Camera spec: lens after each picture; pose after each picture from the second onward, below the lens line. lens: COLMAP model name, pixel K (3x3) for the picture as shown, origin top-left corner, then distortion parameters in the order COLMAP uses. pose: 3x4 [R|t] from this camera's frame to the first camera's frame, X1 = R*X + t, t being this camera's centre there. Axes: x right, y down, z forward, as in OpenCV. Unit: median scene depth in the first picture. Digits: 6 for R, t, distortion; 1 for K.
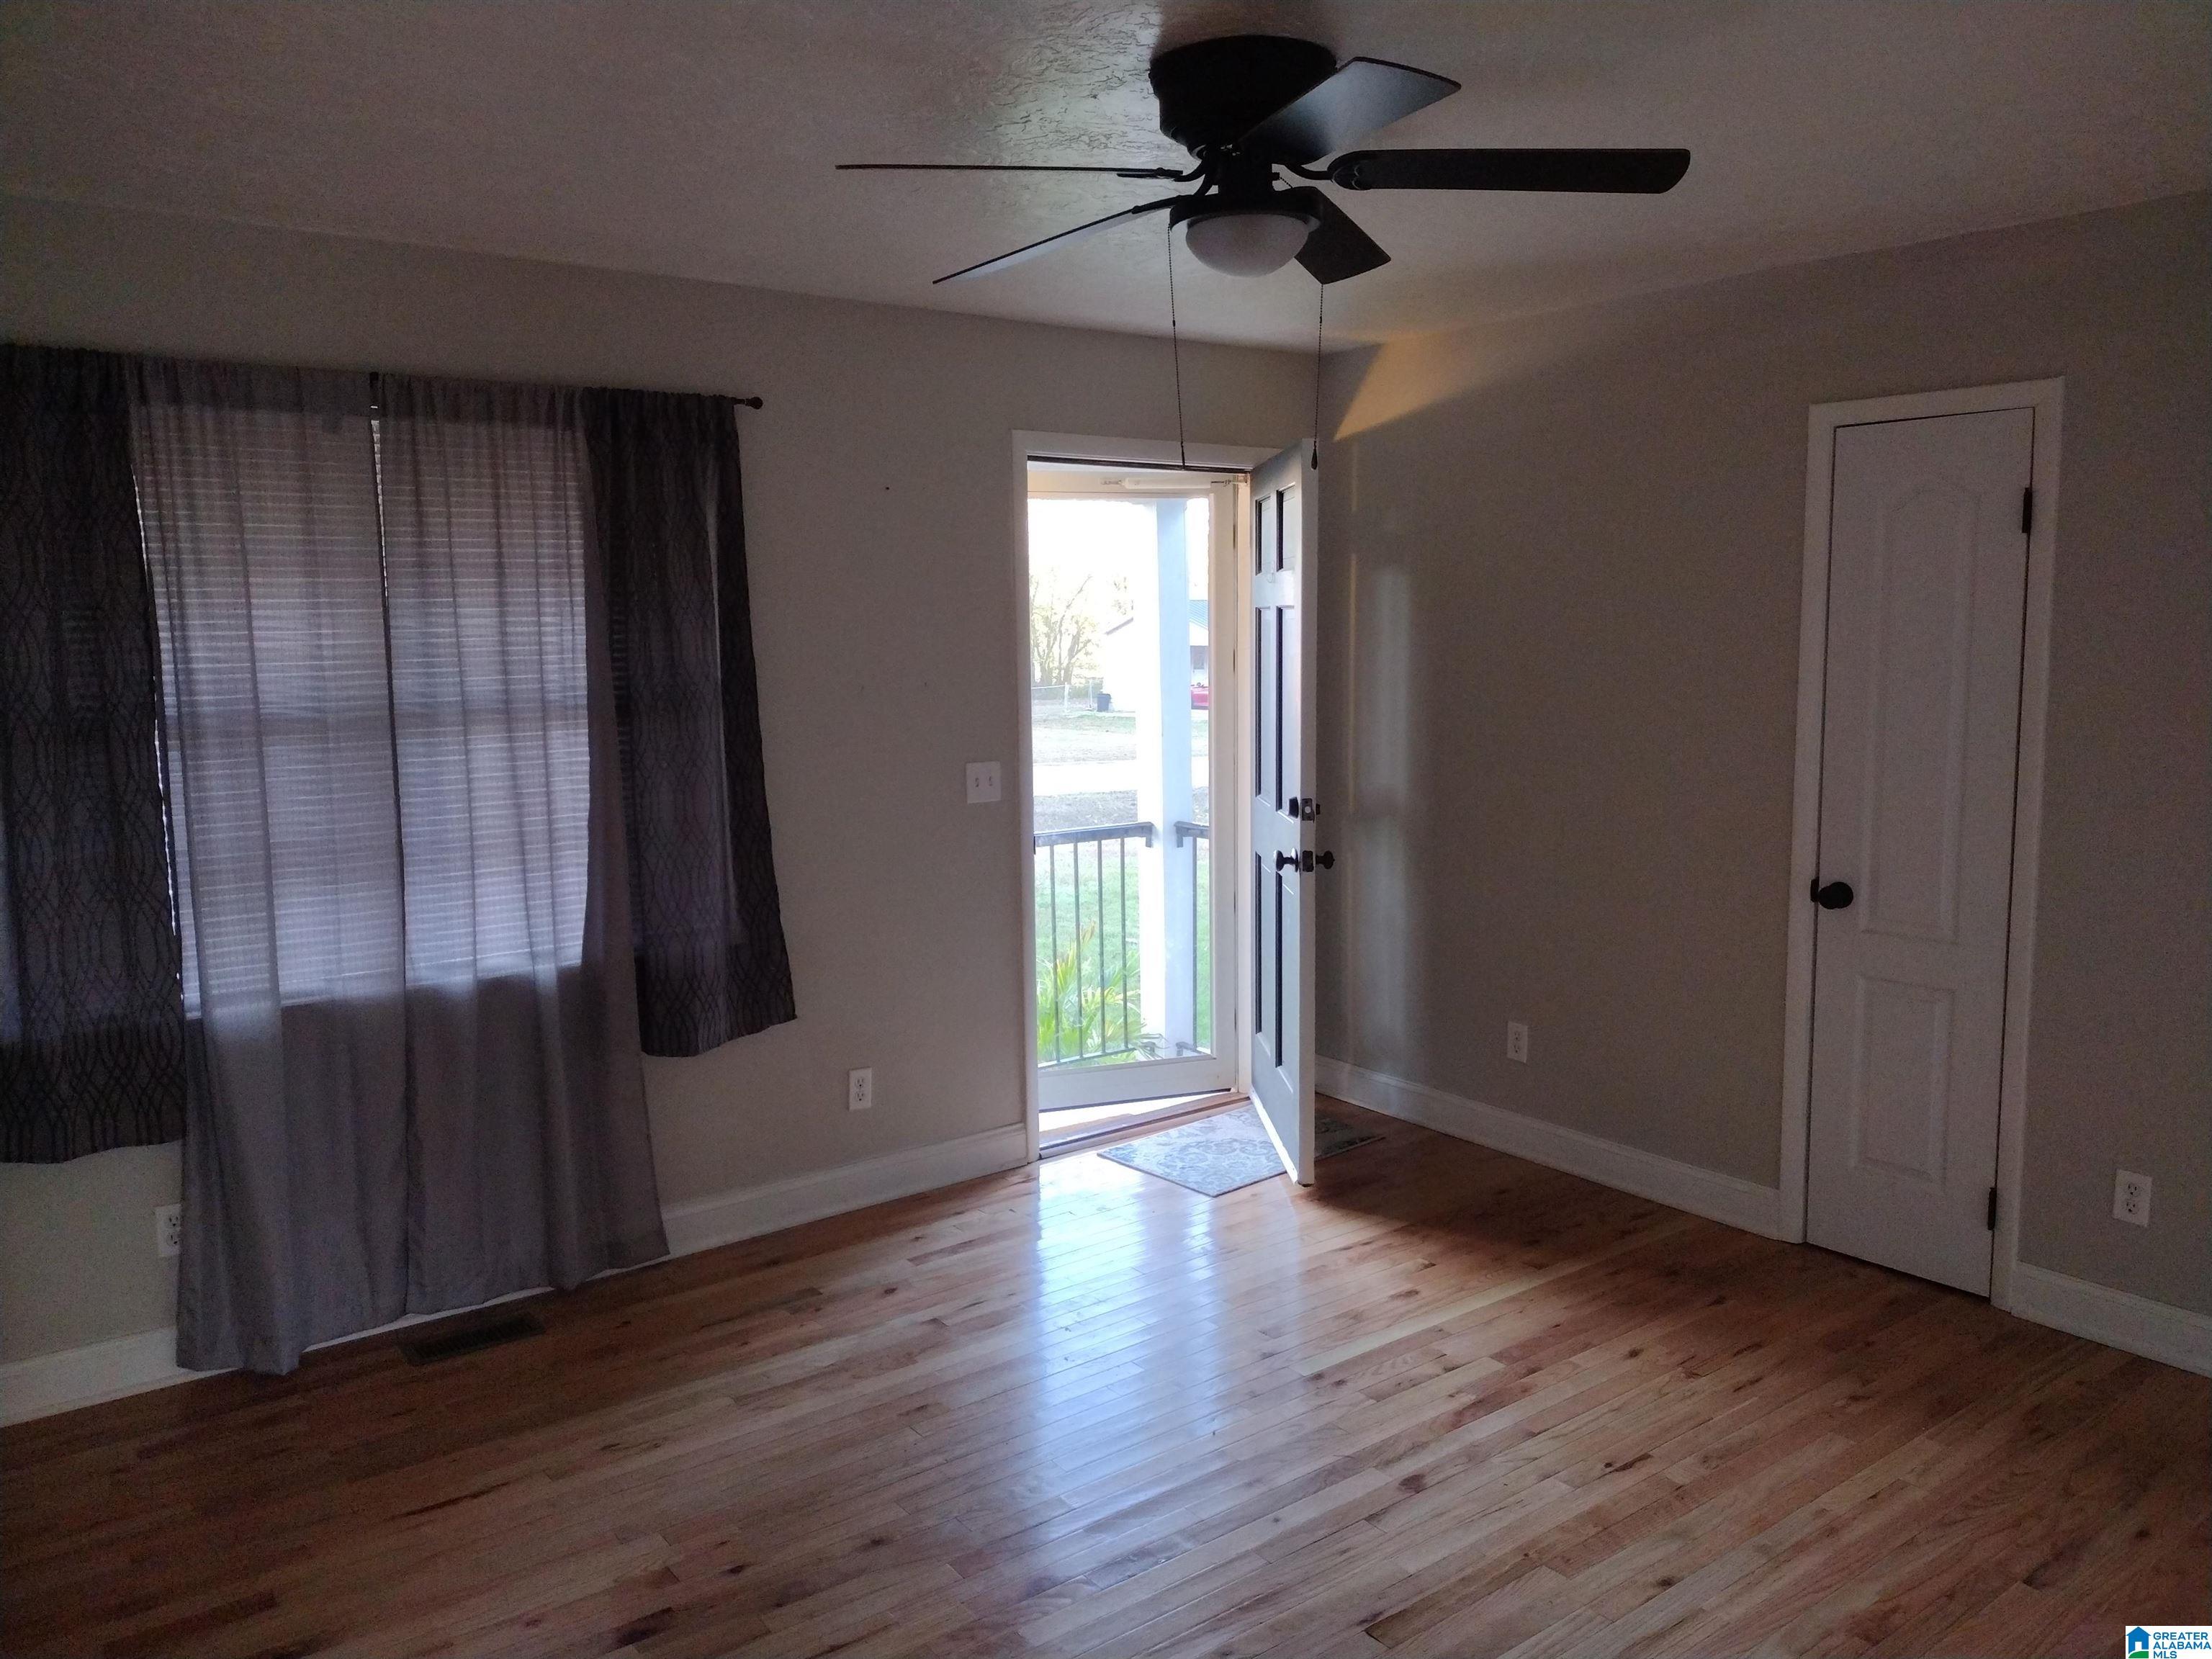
lens RADIAL K [[1647.7, 0, 1106.0], [0, 1647.7, 829.5], [0, 0, 1]] dist [0.094484, -0.153824]
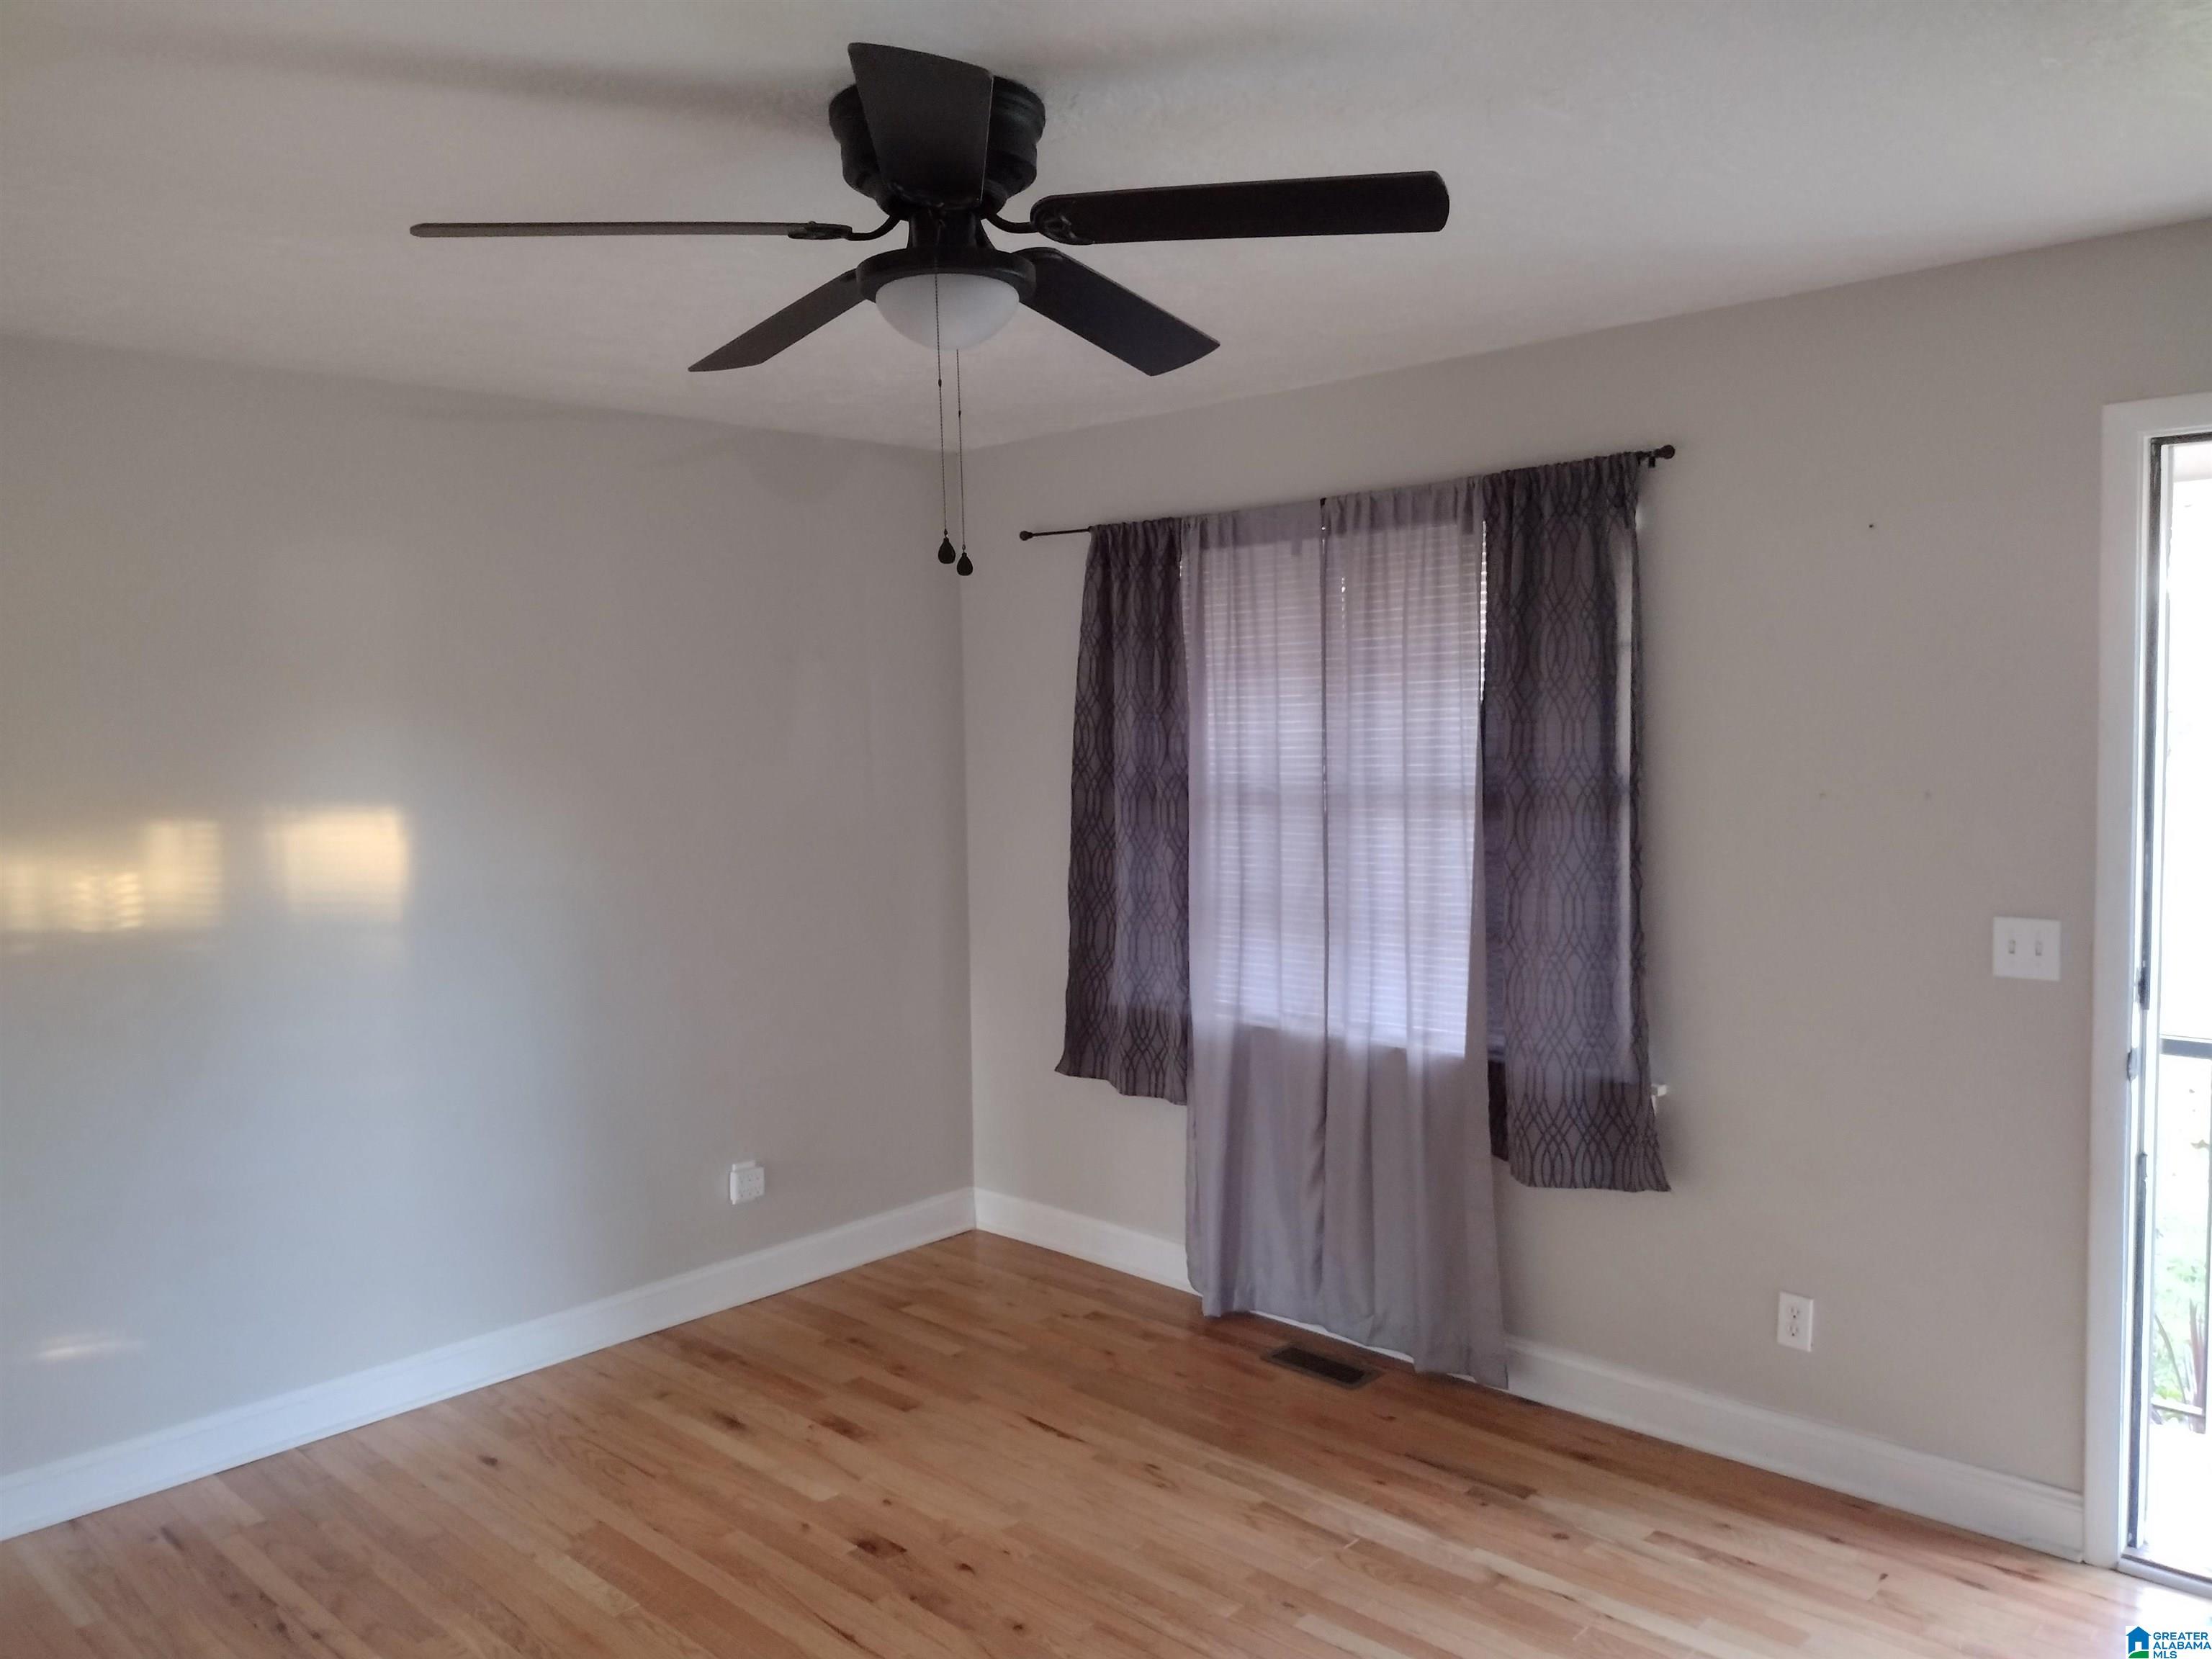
lens RADIAL K [[1647.7, 0, 1106.0], [0, 1647.7, 829.5], [0, 0, 1]] dist [0.094484, -0.153824]
pose [[0.154079, 0.077849, -0.984987, 0.641612], [-0.107792, 0.992266, 0.061563, -0.094849], [0.982161, 0.096688, 0.161279, 0.647595]]
